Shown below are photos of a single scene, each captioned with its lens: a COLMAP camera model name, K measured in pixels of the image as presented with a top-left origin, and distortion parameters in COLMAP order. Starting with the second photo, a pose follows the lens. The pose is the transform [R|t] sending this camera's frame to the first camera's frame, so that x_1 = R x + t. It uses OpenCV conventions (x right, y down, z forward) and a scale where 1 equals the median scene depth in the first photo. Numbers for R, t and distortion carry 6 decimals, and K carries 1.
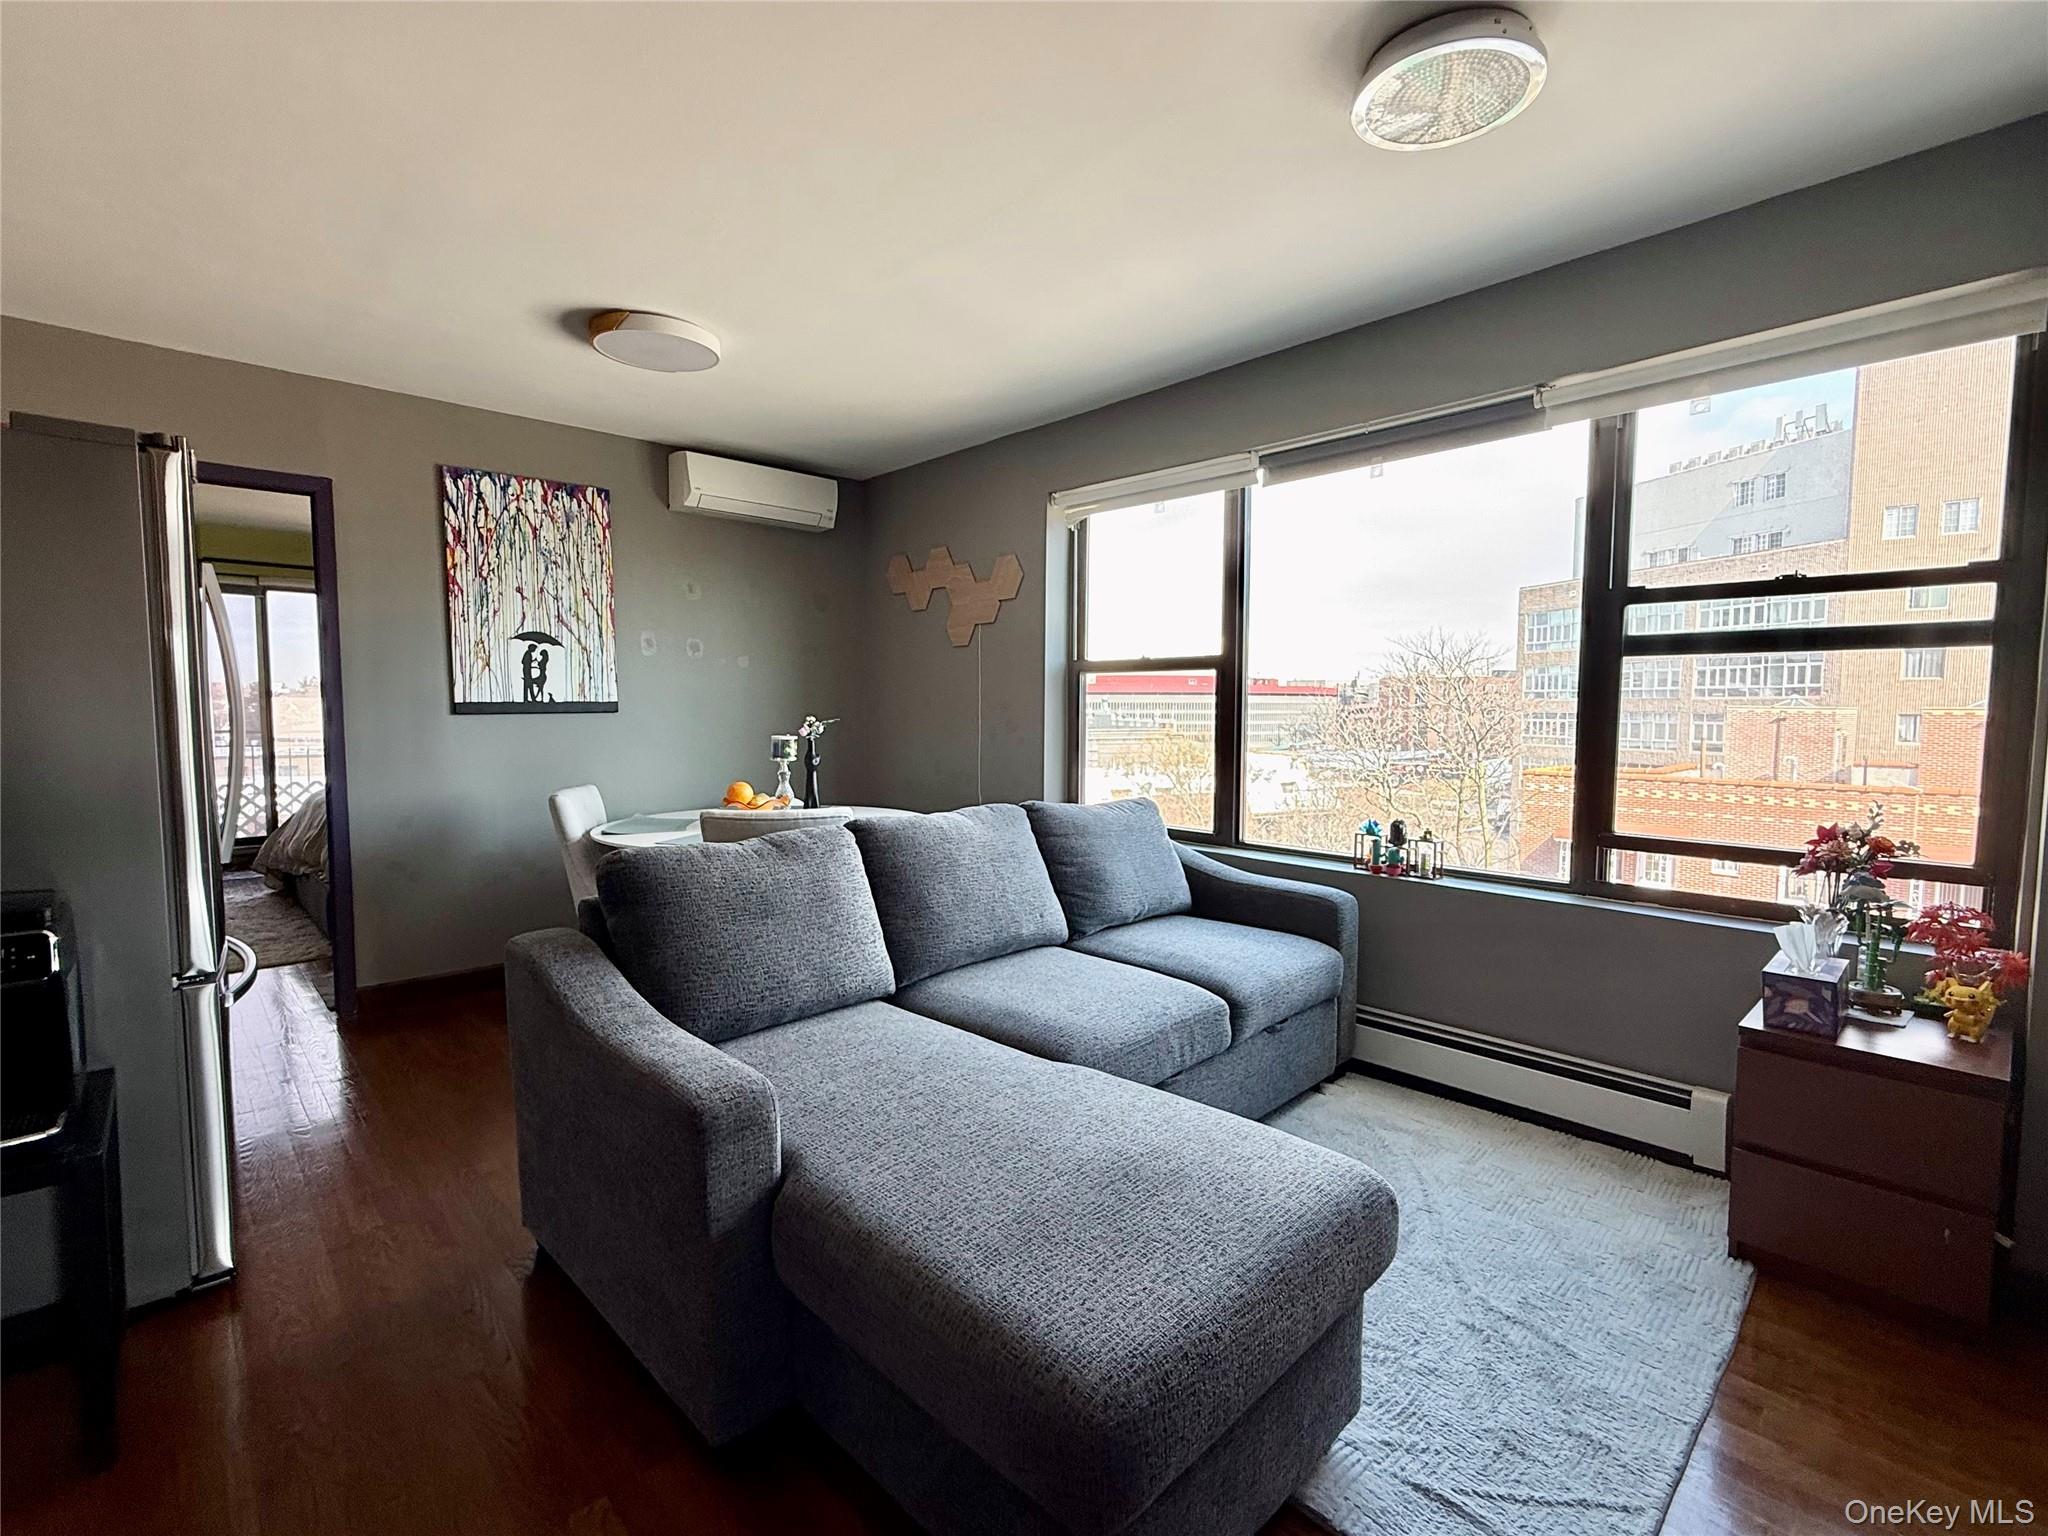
lens RADIAL K [[931.5, 0, 1027.0], [0, 931.5, 770.1], [0, 0, 1]] dist [-0.000278, -0.000540]
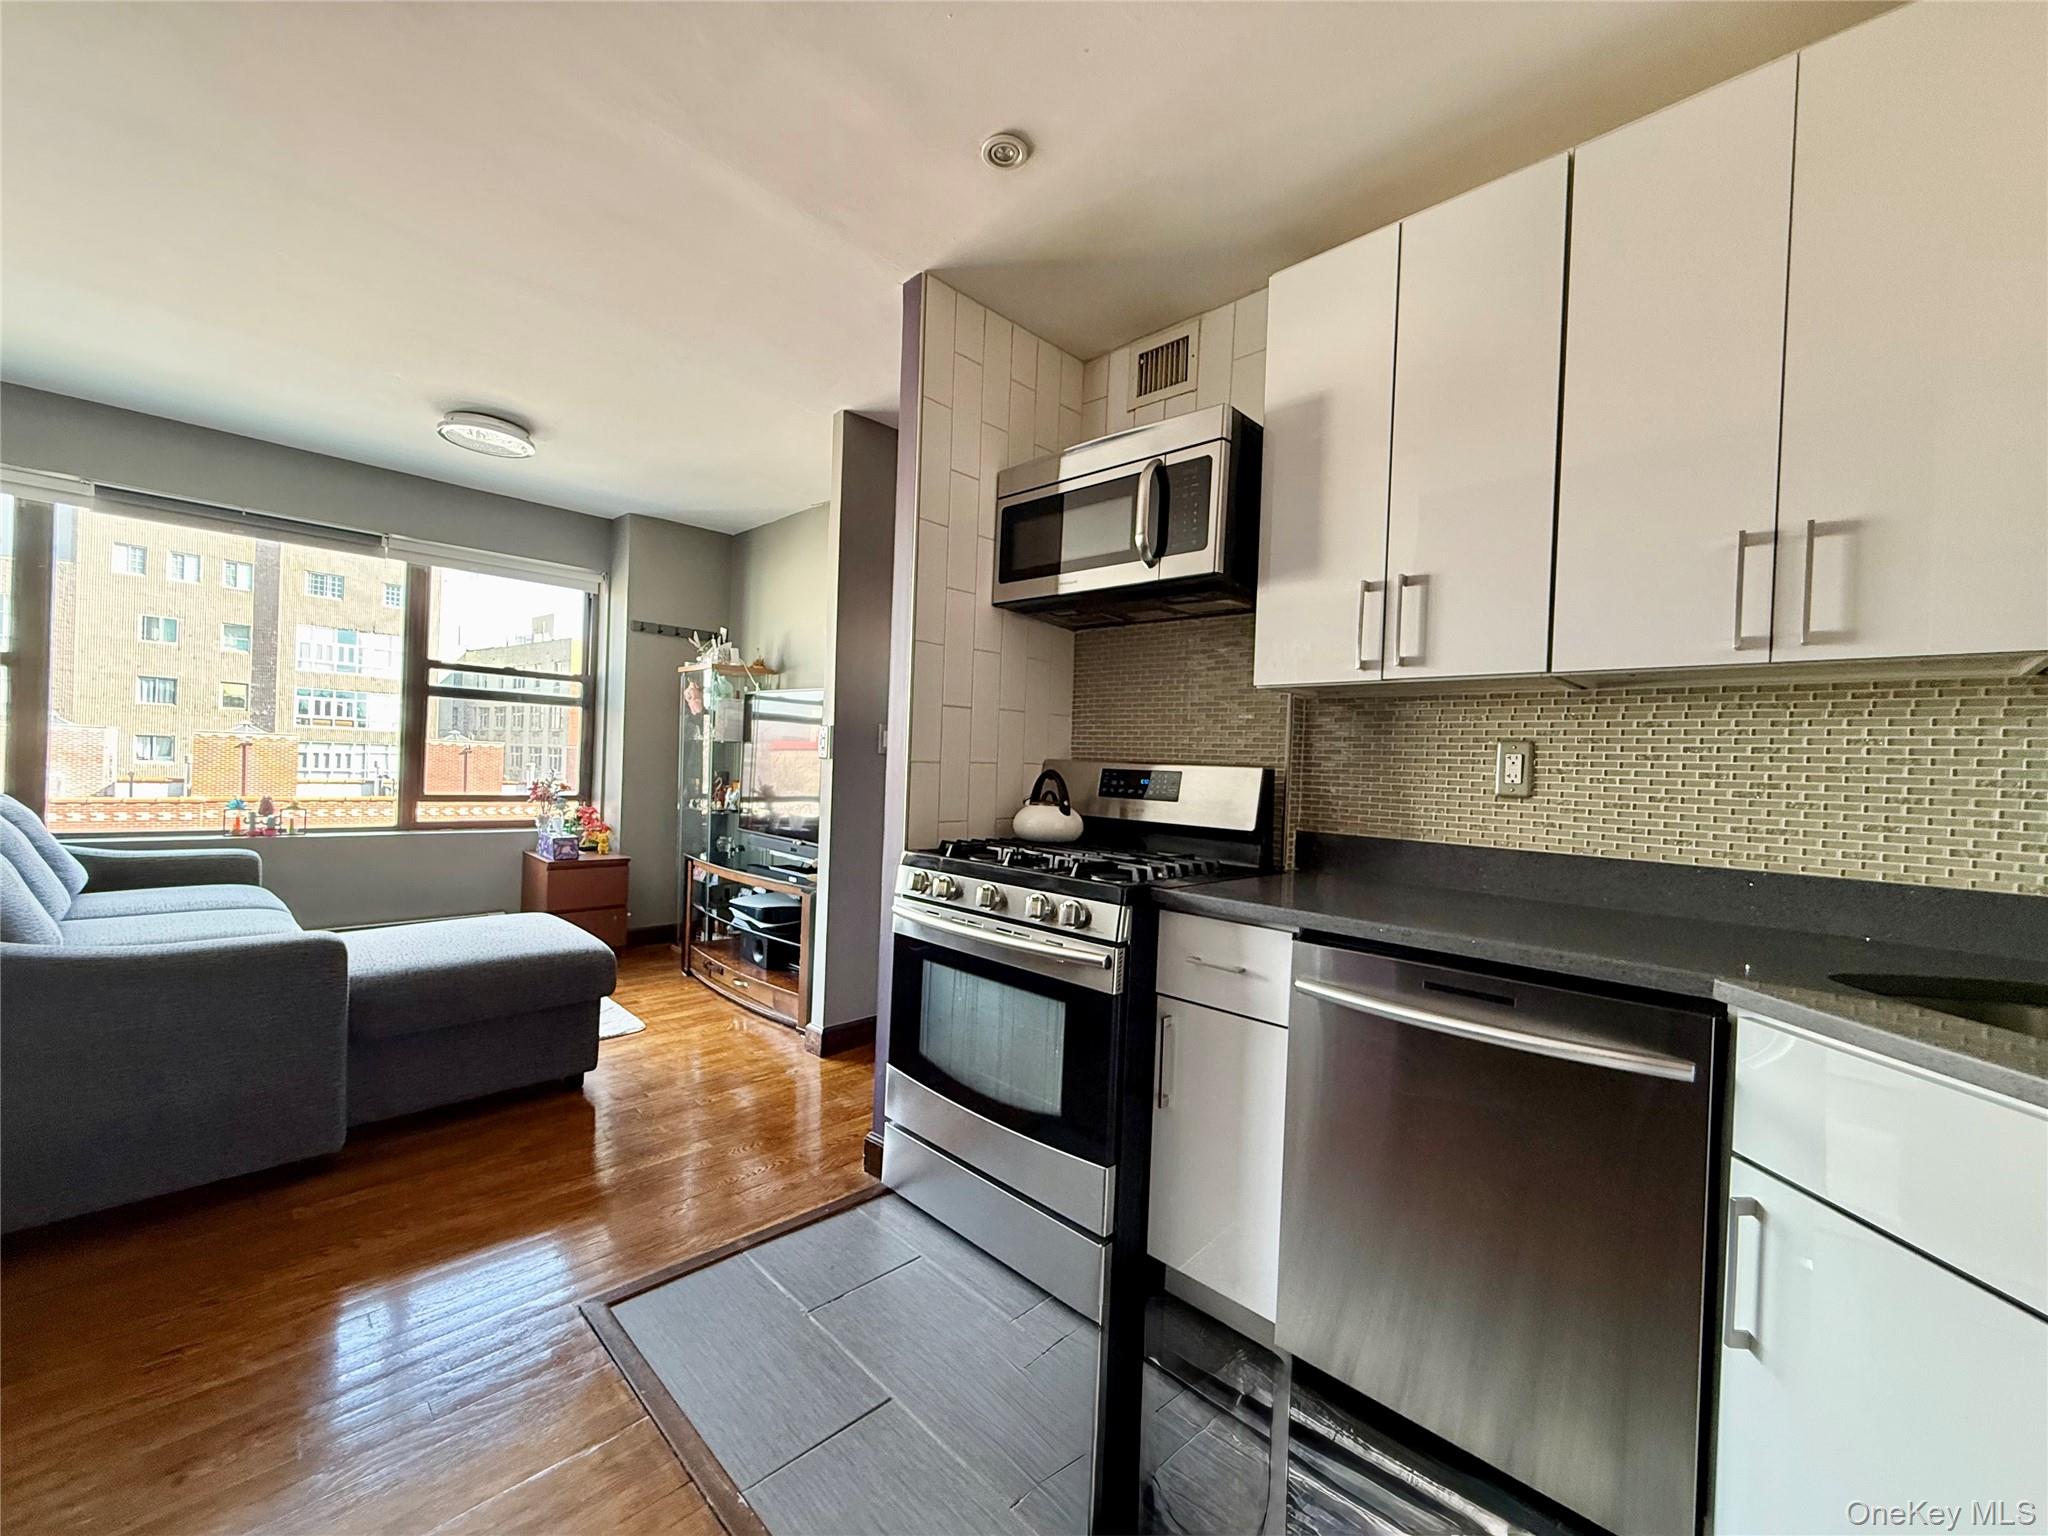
lens RADIAL K [[814.7, 0, 1022.0], [0, 814.7, 770.7], [0, 0, 1]] dist [0.000651, -0.000233]
pose [[-0.035720, -0.011346, 0.999297, -0.719931], [0.030796, 0.999448, 0.012449, 0.028643], [-0.998887, 0.031219, -0.035351, -0.073620]]
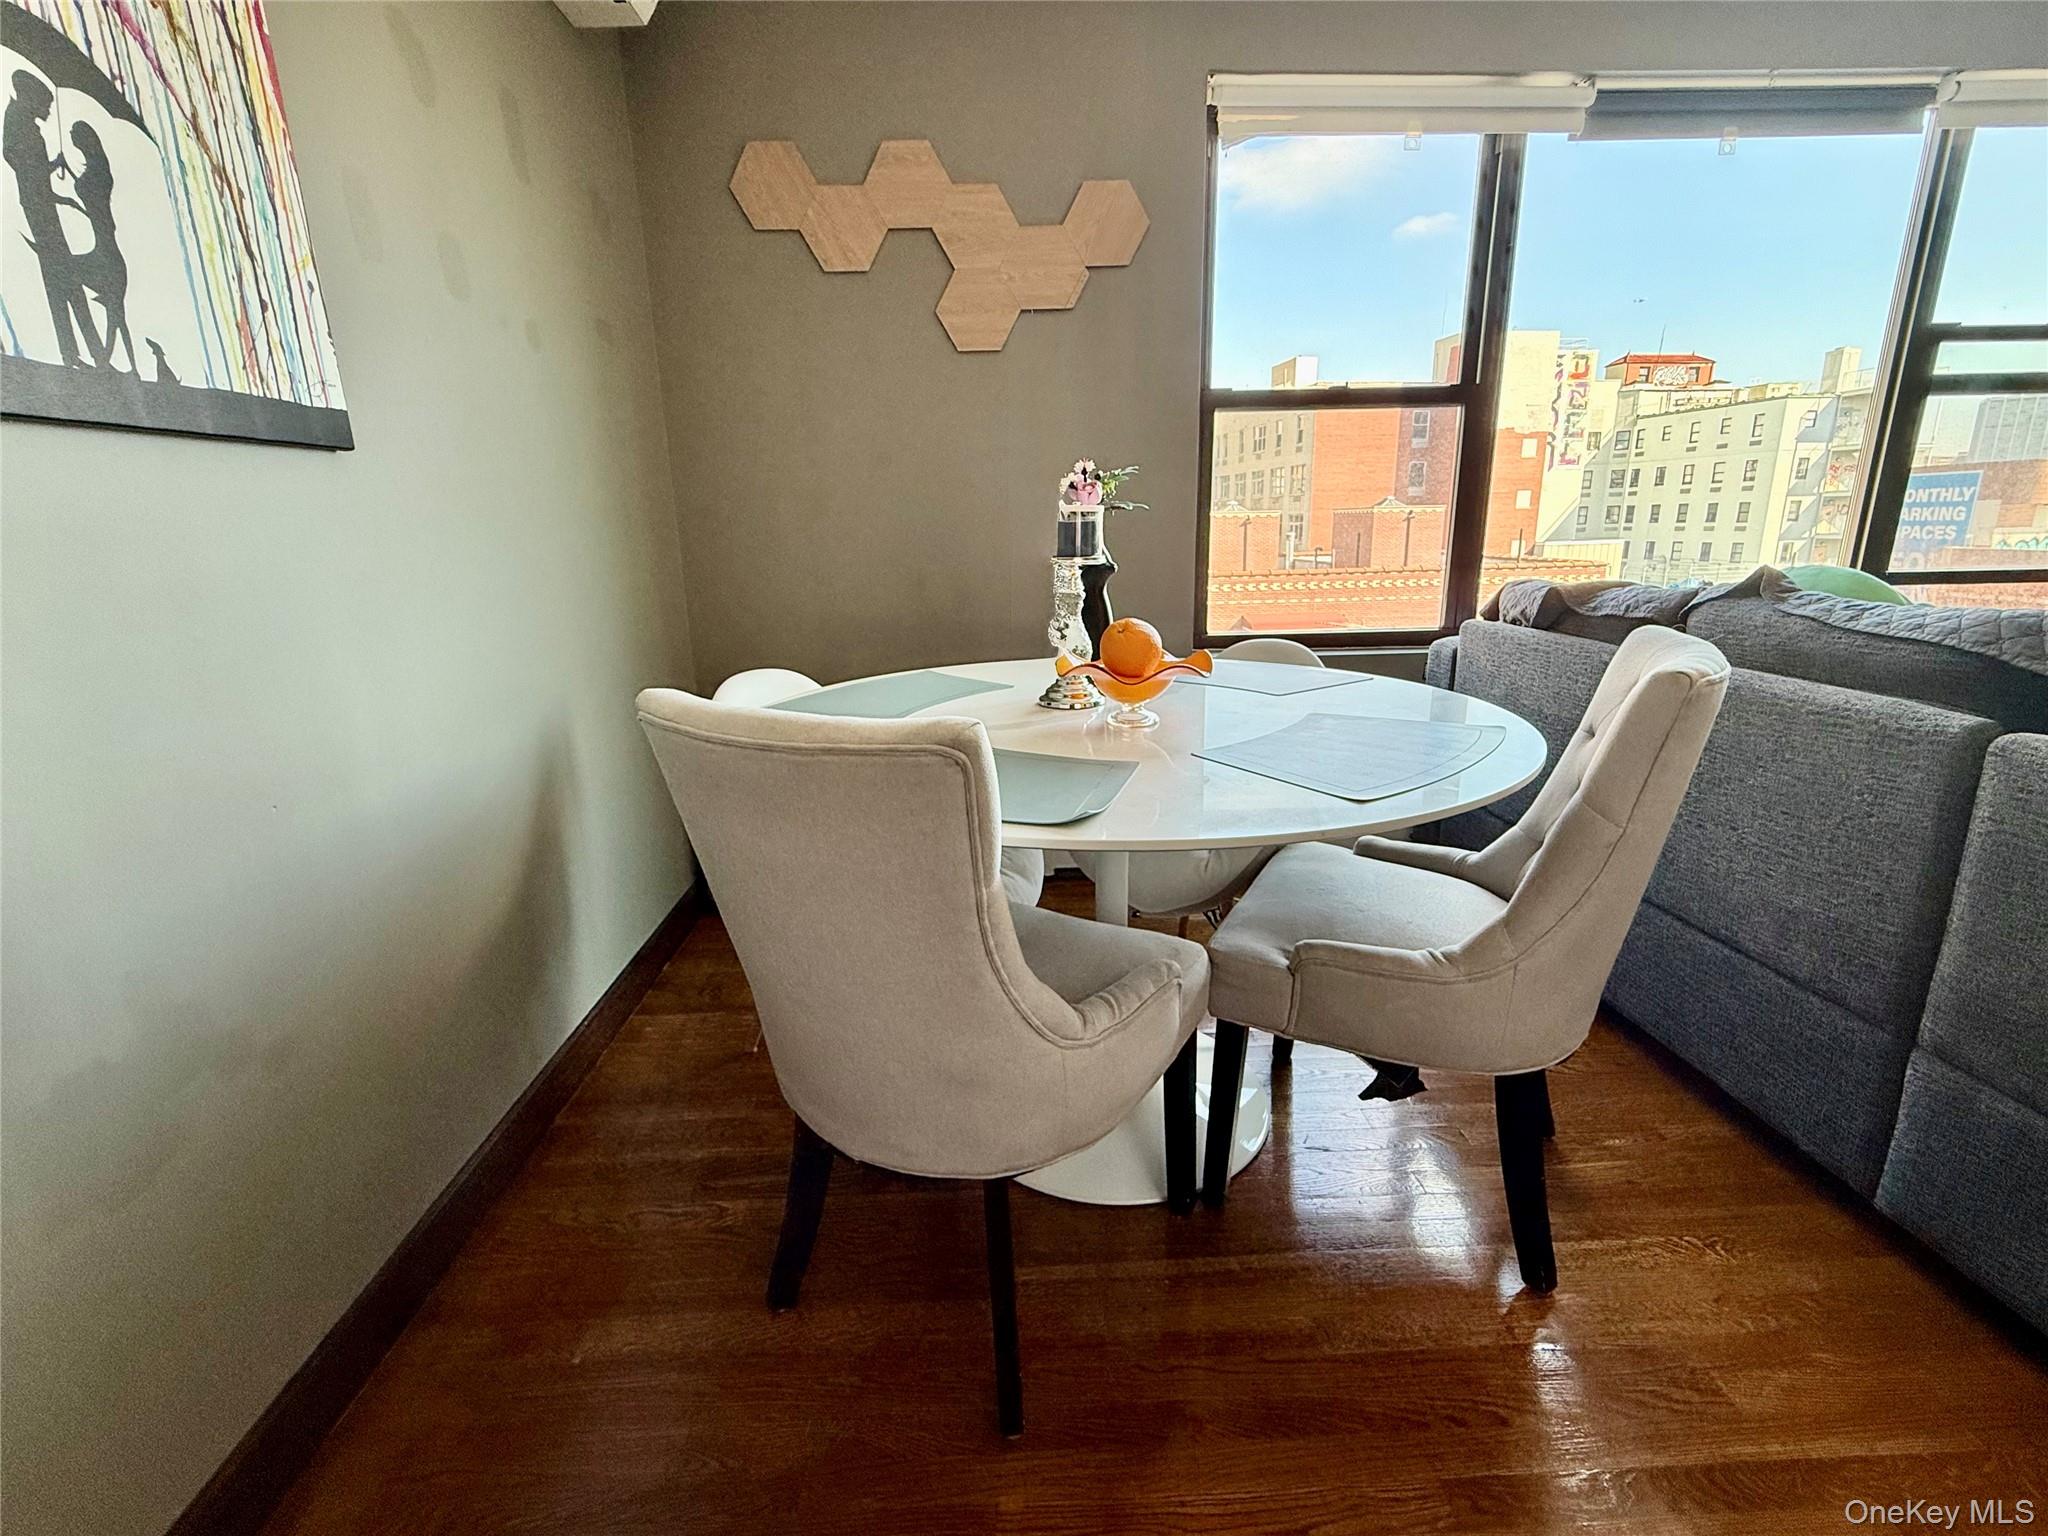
lens RADIAL K [[927.9, 0, 1024.4], [0, 927.9, 773.2], [0, 0, 1]] dist [0.000273, -0.000424]
pose [[0.661104, -0.214554, 0.718963, -0.613399], [0.077712, 0.972669, 0.218807, -0.012296], [-0.746259, -0.088782, 0.659709, 0.740267]]
